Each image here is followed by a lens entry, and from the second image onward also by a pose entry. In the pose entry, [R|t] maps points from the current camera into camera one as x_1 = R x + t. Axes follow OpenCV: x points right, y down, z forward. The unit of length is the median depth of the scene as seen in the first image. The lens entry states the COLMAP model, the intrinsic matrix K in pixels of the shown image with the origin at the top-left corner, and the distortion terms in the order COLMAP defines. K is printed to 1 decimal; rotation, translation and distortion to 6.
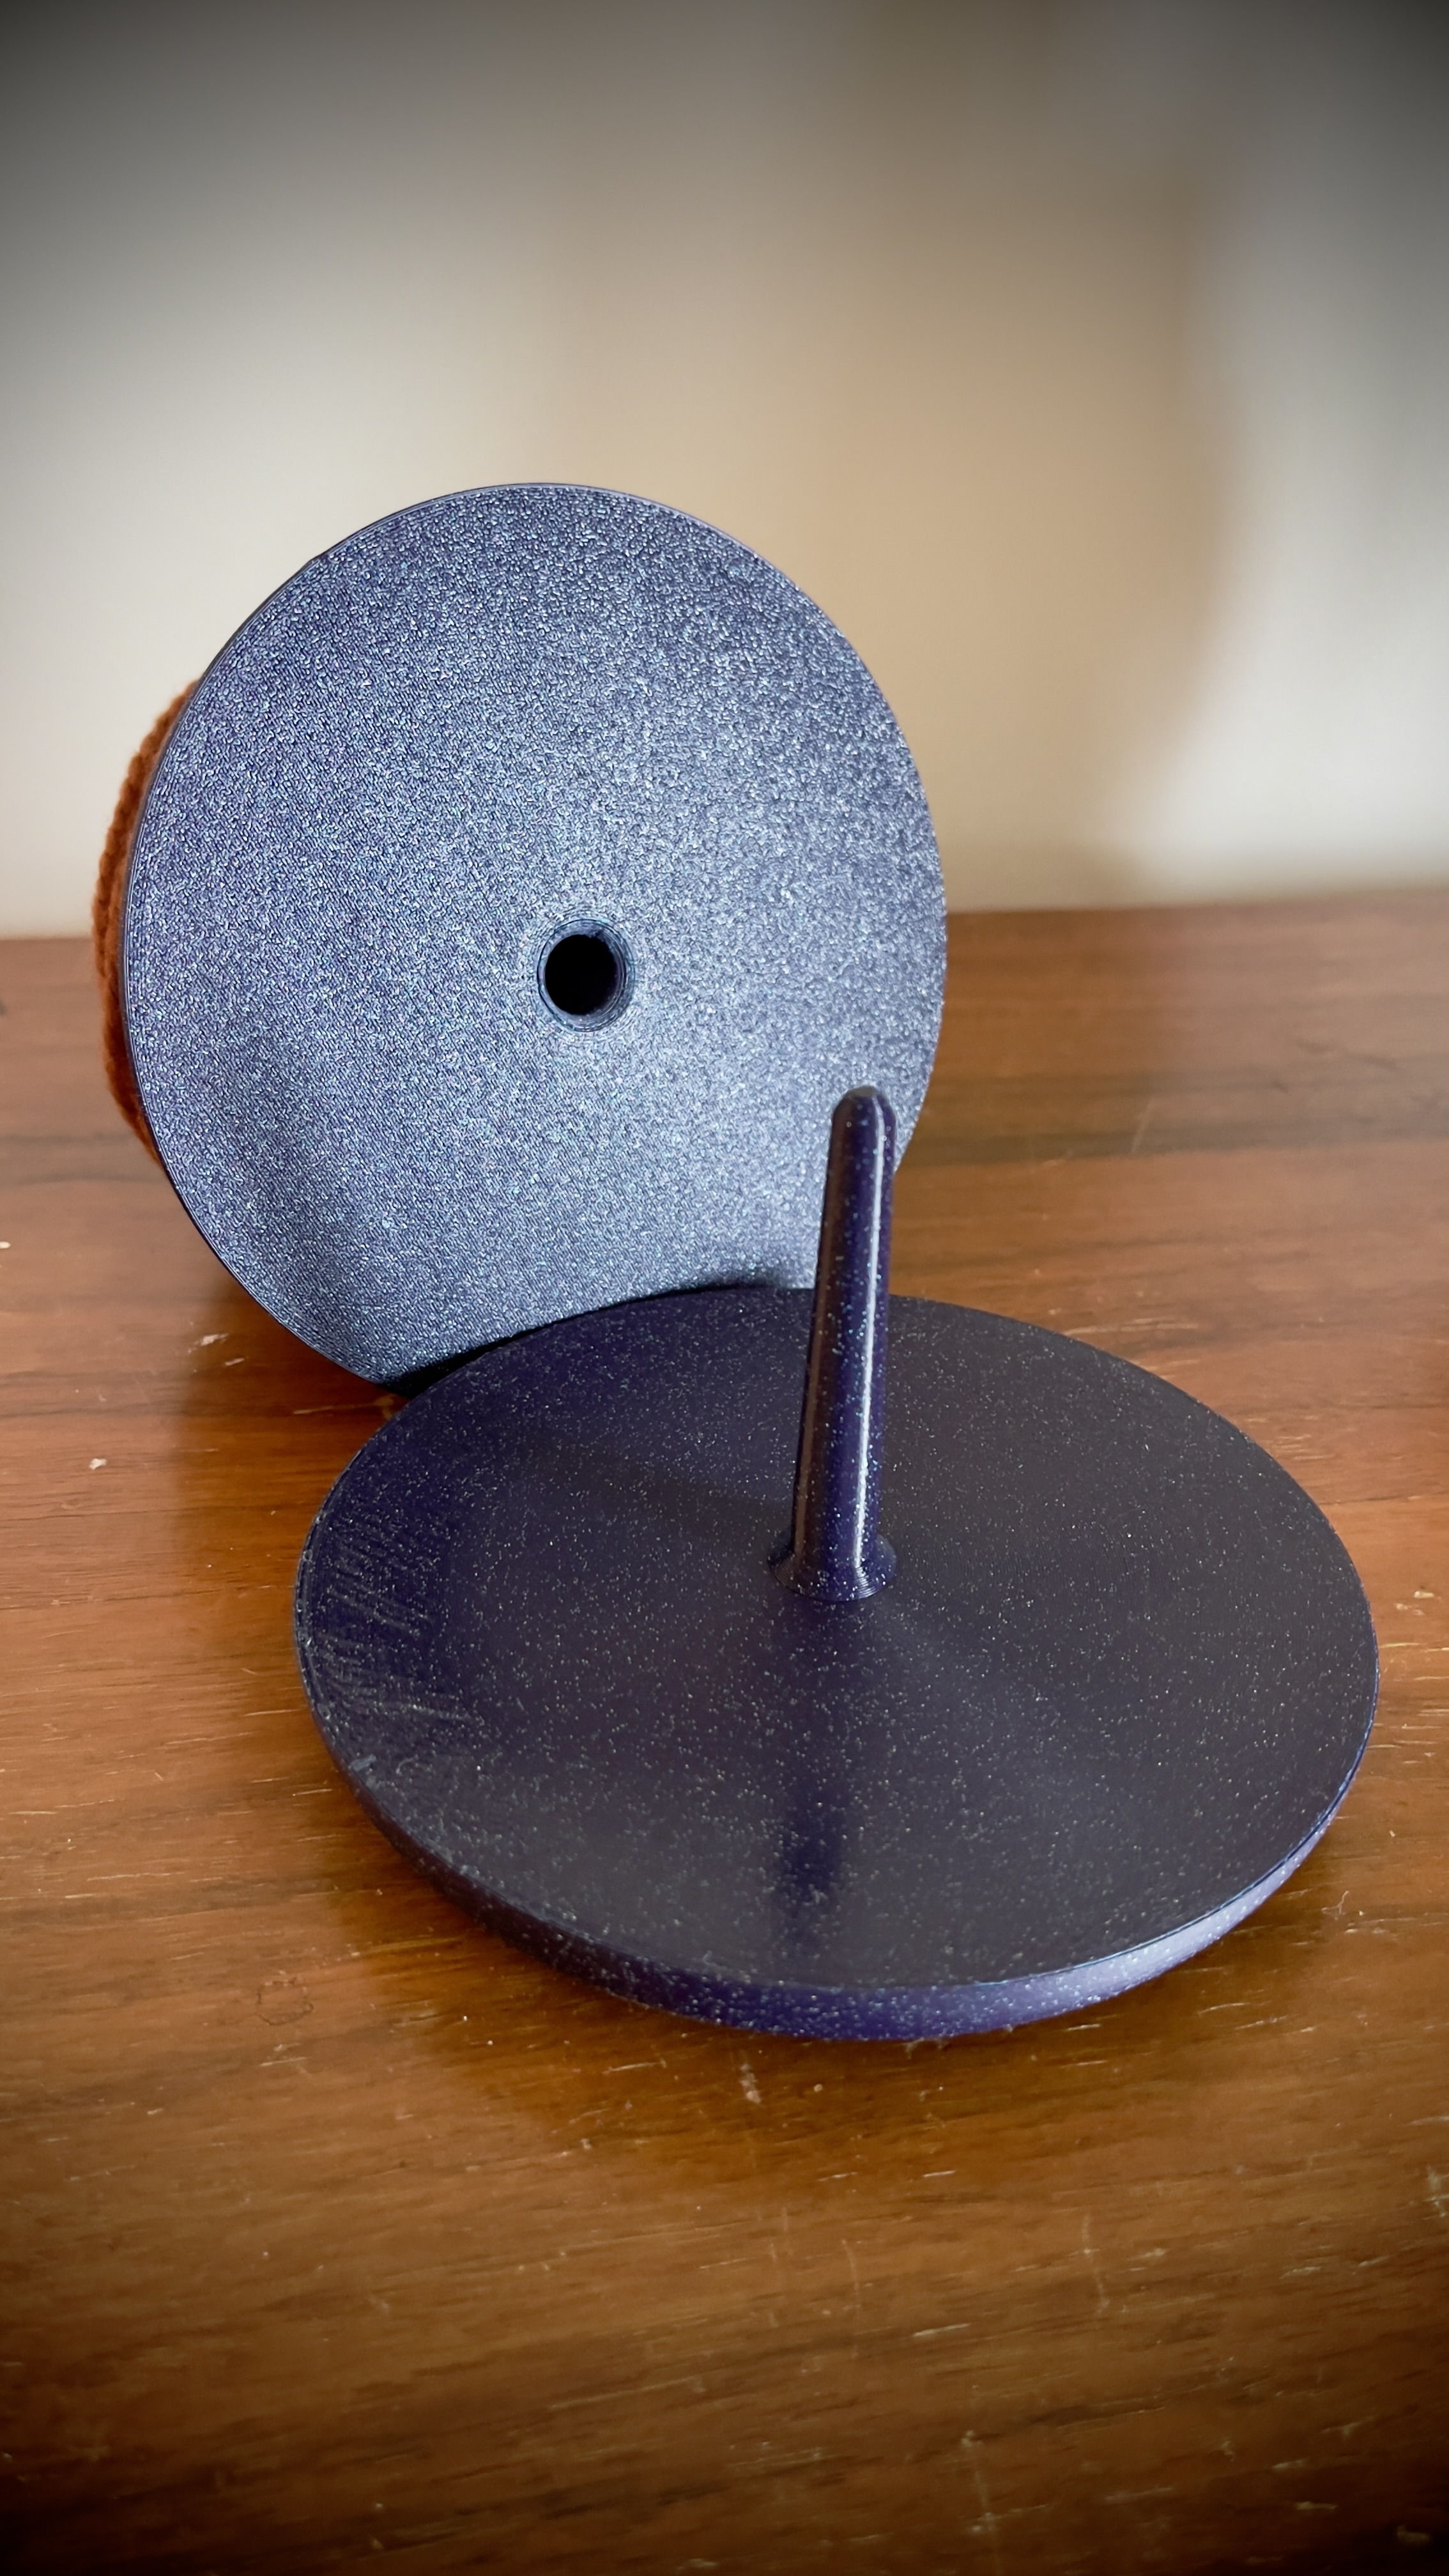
lens RADIAL K [[2038.5, 0, 724.5], [0, 2038.5, 1288.0], [0, 0, 1]] dist [0.094036, -0.144780]
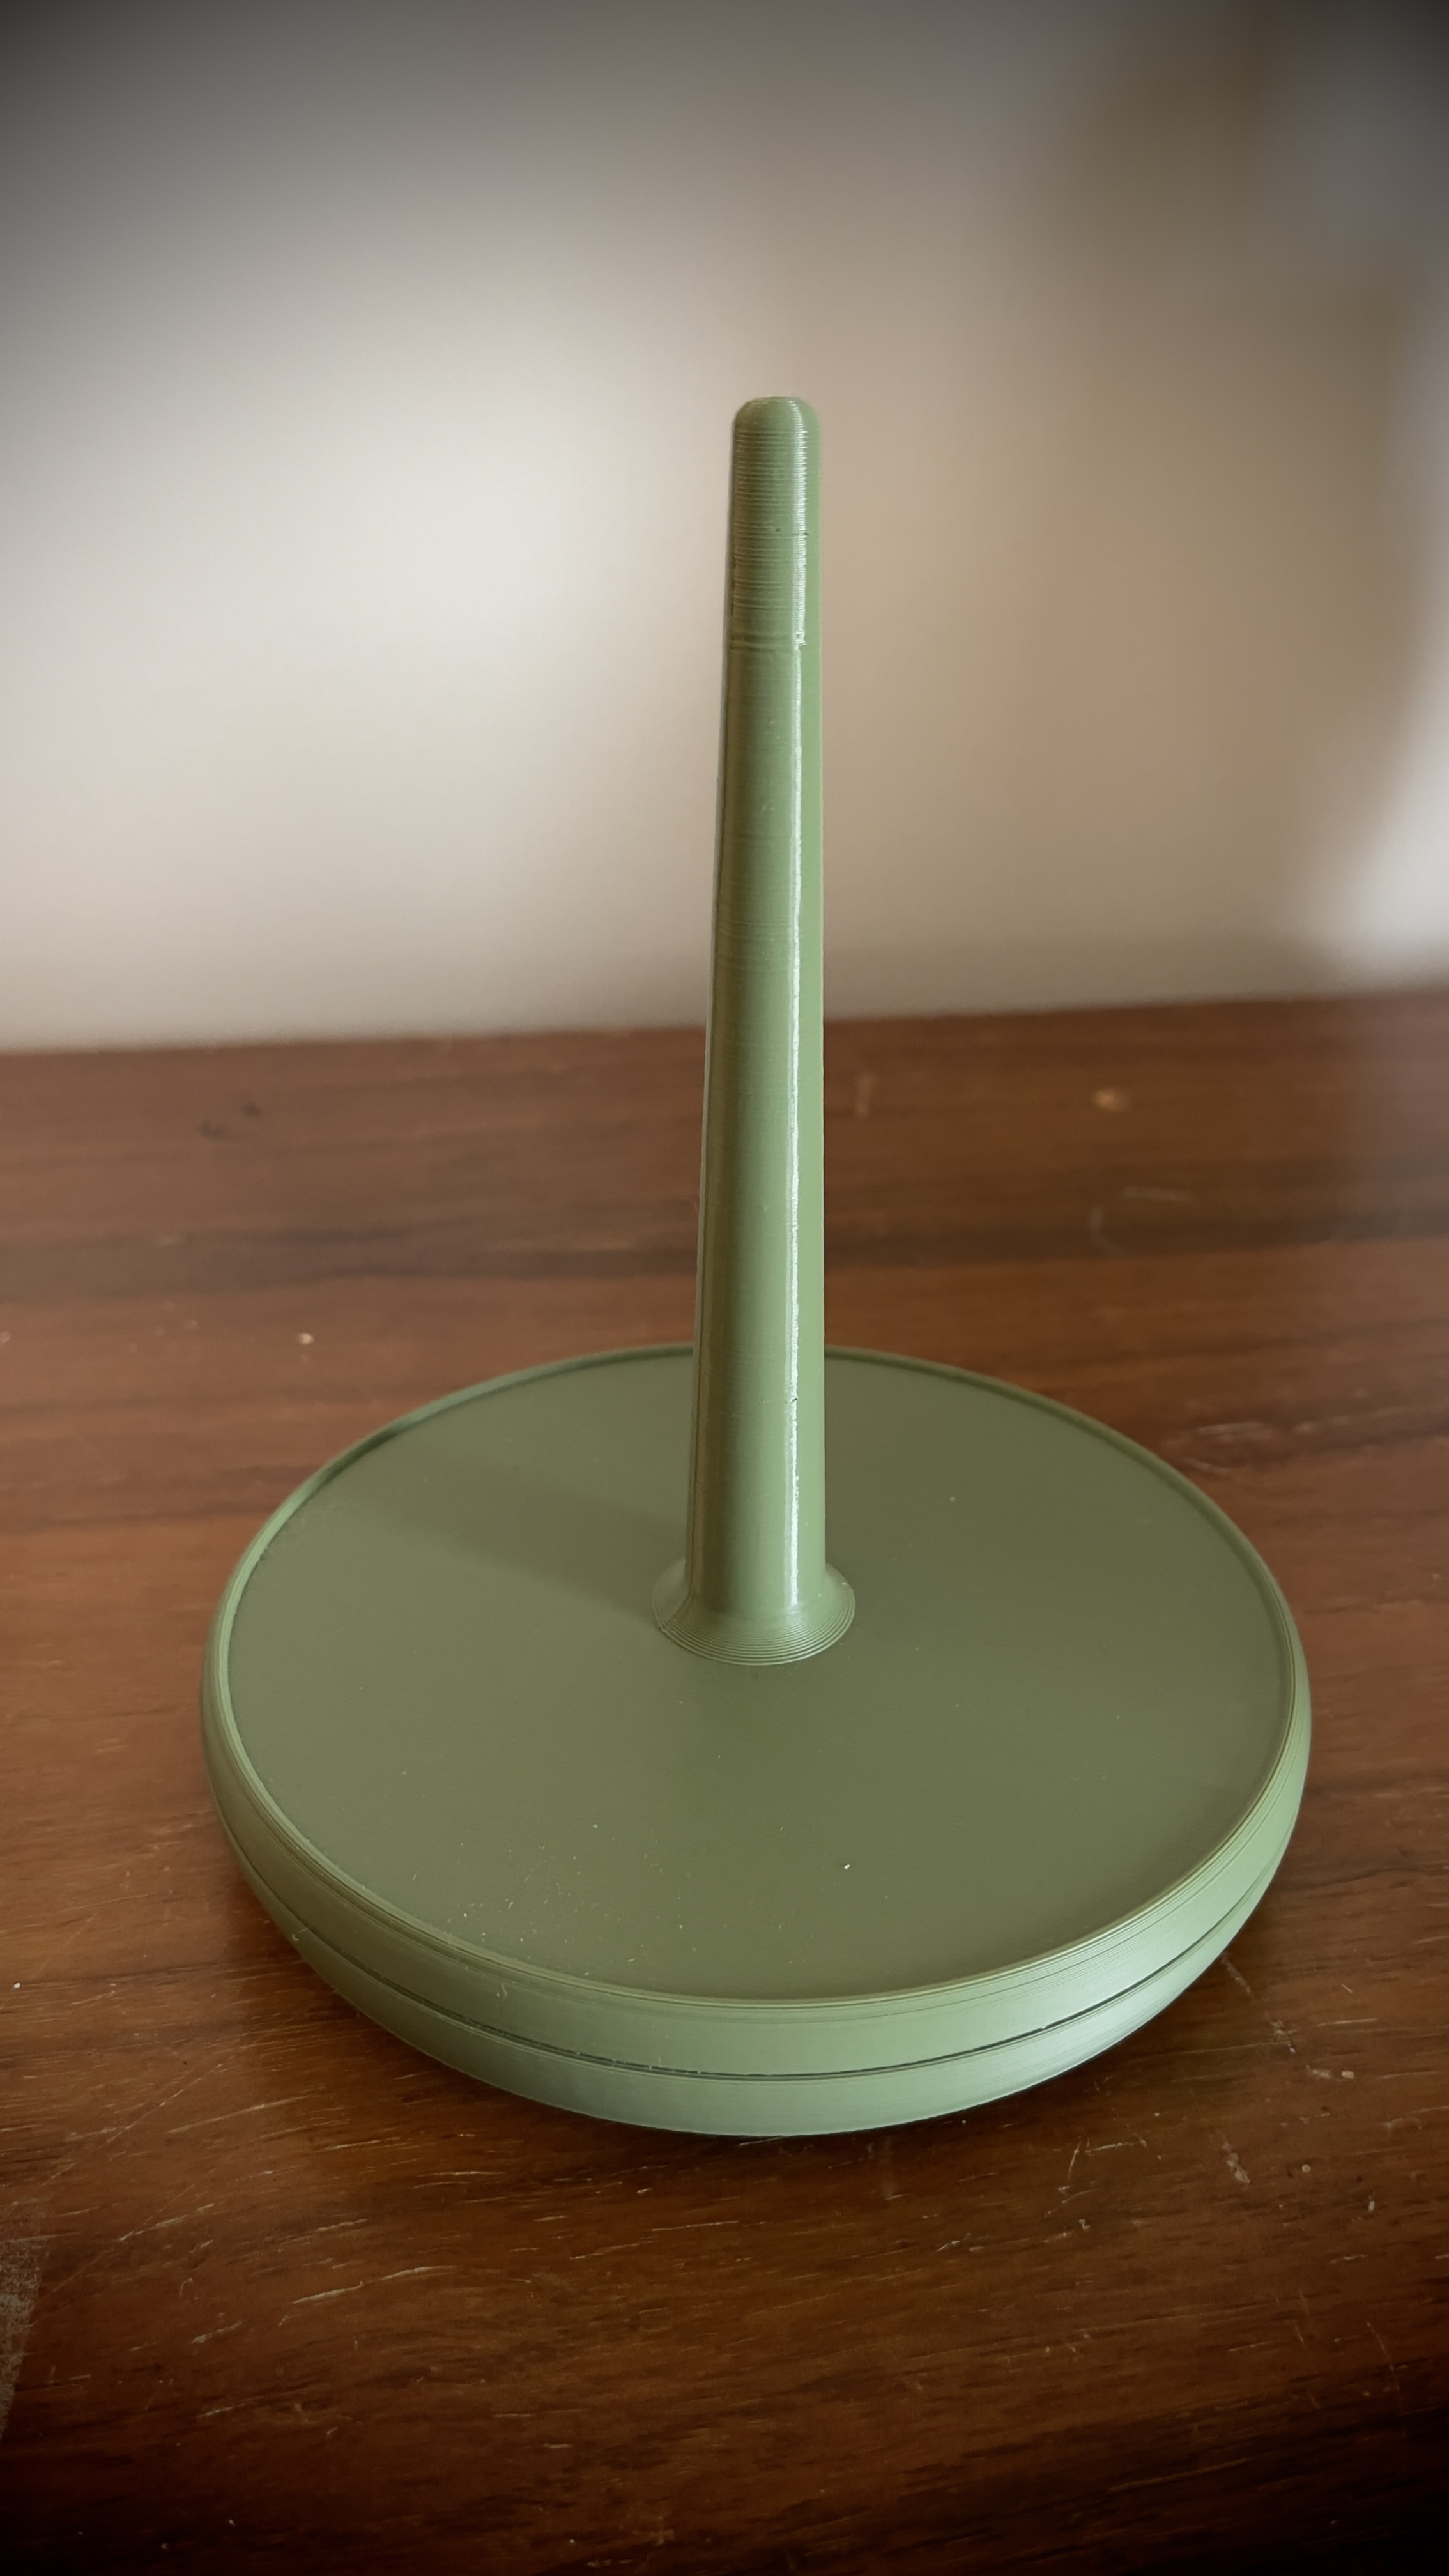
lens RADIAL K [[2038.5, 0, 724.5], [0, 2038.5, 1288.0], [0, 0, 1]] dist [0.094036, -0.144780]
pose [[0.999694, -0.012167, -0.021543, -0.224543], [0.011031, 0.998582, -0.052071, 0.017476], [0.022146, 0.051818, 0.998411, -0.016456]]
